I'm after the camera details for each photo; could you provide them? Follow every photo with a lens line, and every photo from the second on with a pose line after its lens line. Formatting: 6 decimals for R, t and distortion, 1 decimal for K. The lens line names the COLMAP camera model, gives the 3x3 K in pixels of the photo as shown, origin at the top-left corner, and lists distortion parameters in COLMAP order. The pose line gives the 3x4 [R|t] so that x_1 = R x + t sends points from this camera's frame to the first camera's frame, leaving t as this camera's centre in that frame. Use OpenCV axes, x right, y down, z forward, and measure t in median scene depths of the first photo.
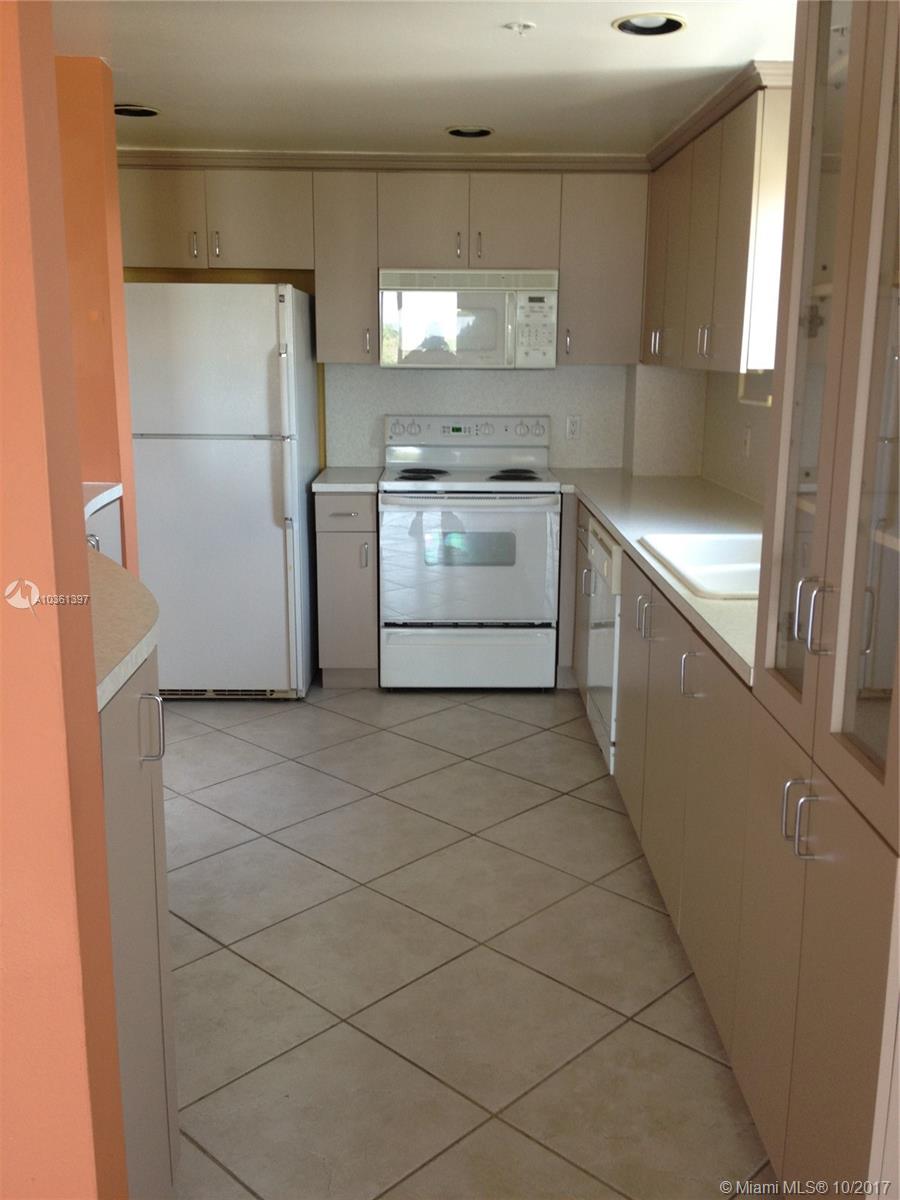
lens RADIAL K [[1144.1, 0, 466.6], [0, 1144.1, 587.4], [0, 0, 1]] dist [0.086917, -0.168811]
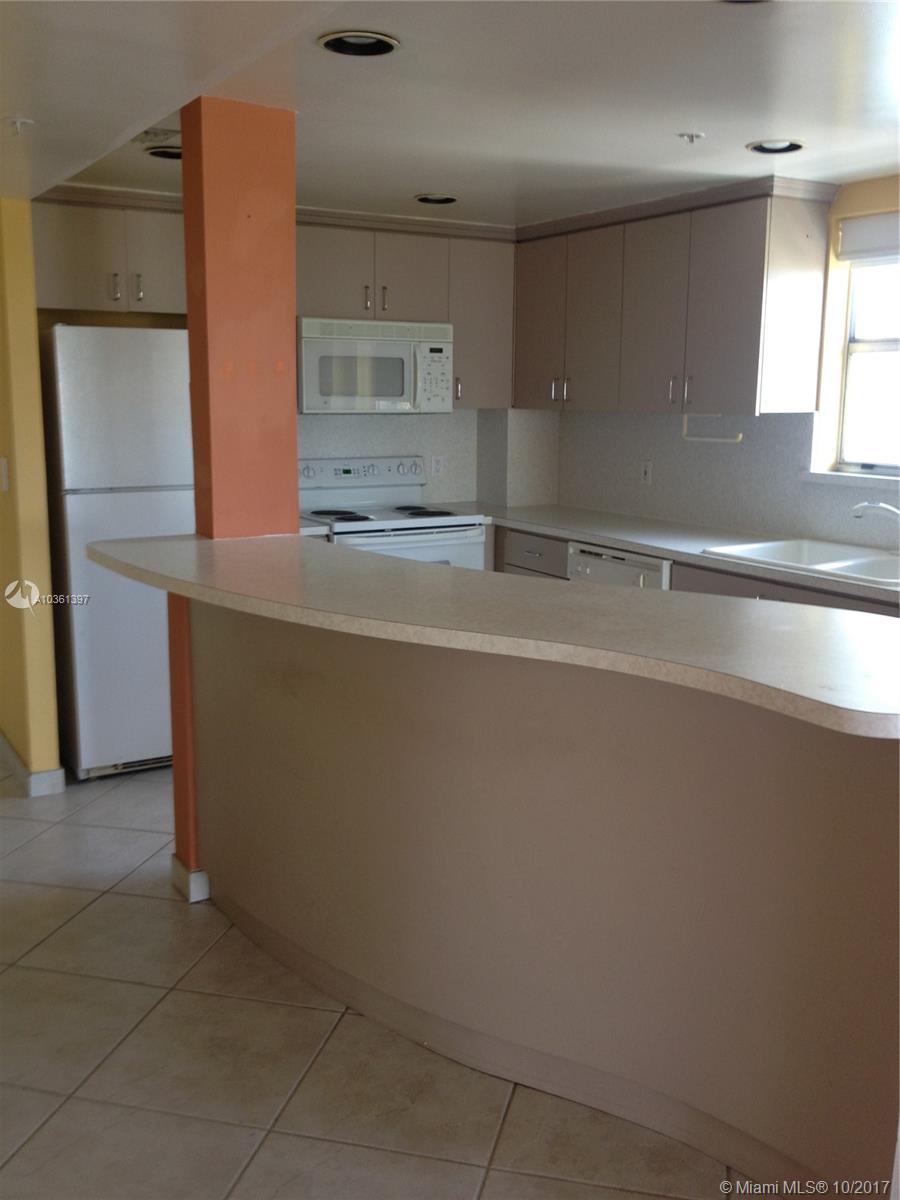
lens RADIAL K [[1144.1, 0, 466.6], [0, 1144.1, 587.4], [0, 0, 1]] dist [0.086917, -0.168811]
pose [[0.864413, -0.086225, 0.495334, -0.473543], [0.101893, 0.994785, -0.004647, -0.018184], [-0.492350, 0.054488, 0.868690, 0.049783]]
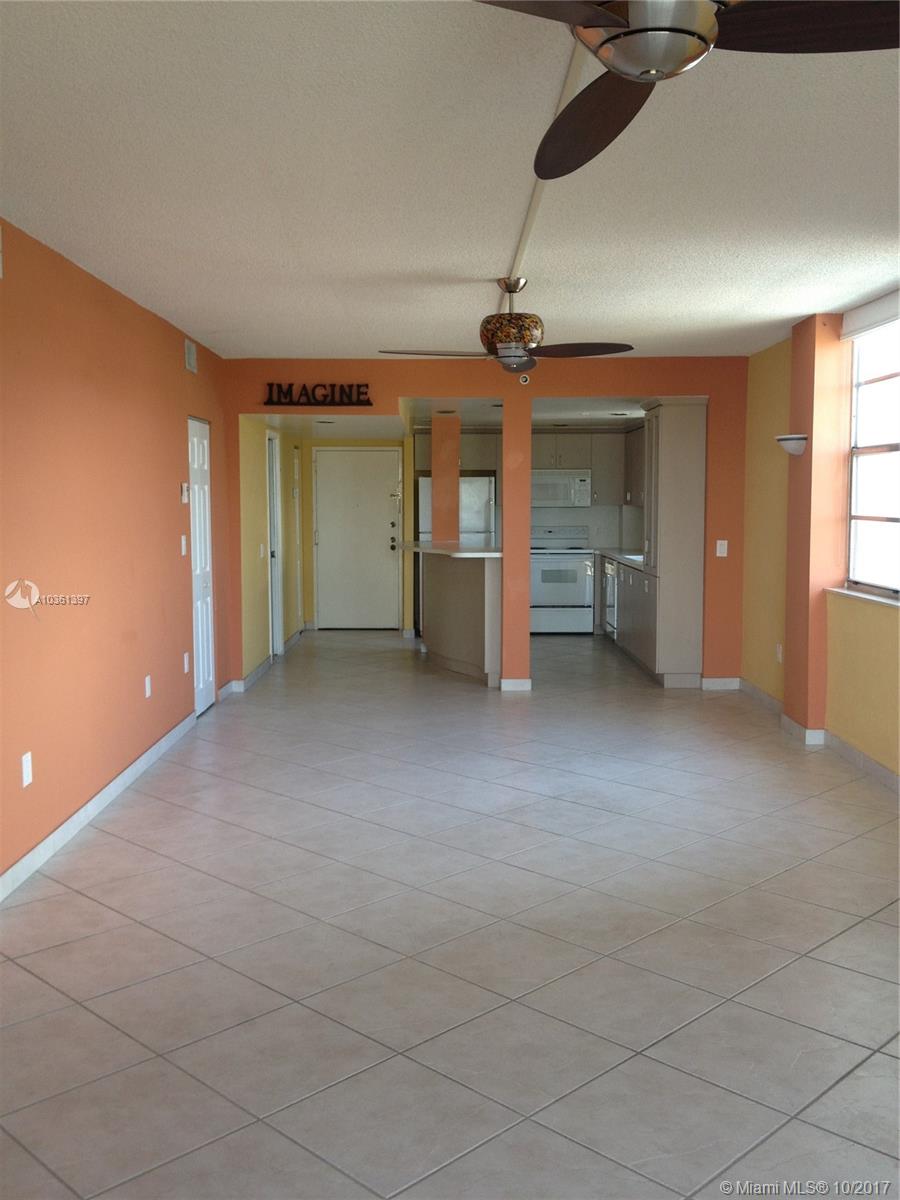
lens RADIAL K [[1135.5, 0, 469.0], [0, 1135.5, 584.3], [0, 0, 1]] dist [-0.009519, -0.170210]
pose [[0.999977, -0.006136, -0.002780, -0.188307], [0.005716, 0.991235, -0.131986, 0.313956], [0.003566, 0.131967, 0.991248, -1.490325]]
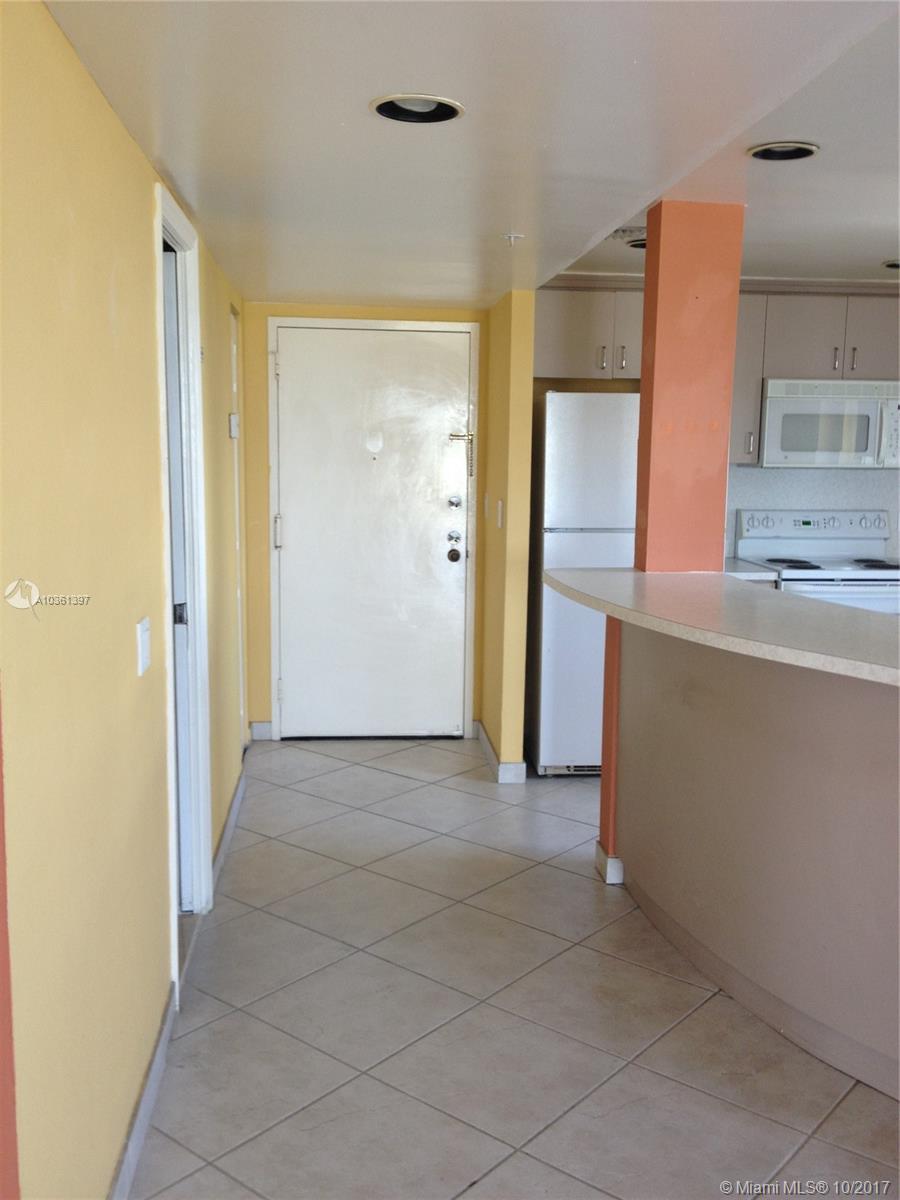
lens RADIAL K [[1144.1, 0, 466.6], [0, 1144.1, 587.4], [0, 0, 1]] dist [0.086917, -0.168811]
pose [[0.996733, -0.002644, 0.080723, -0.451438], [0.008895, 0.996978, -0.077171, 0.005429], [-0.080275, 0.077636, 0.993745, -0.062071]]
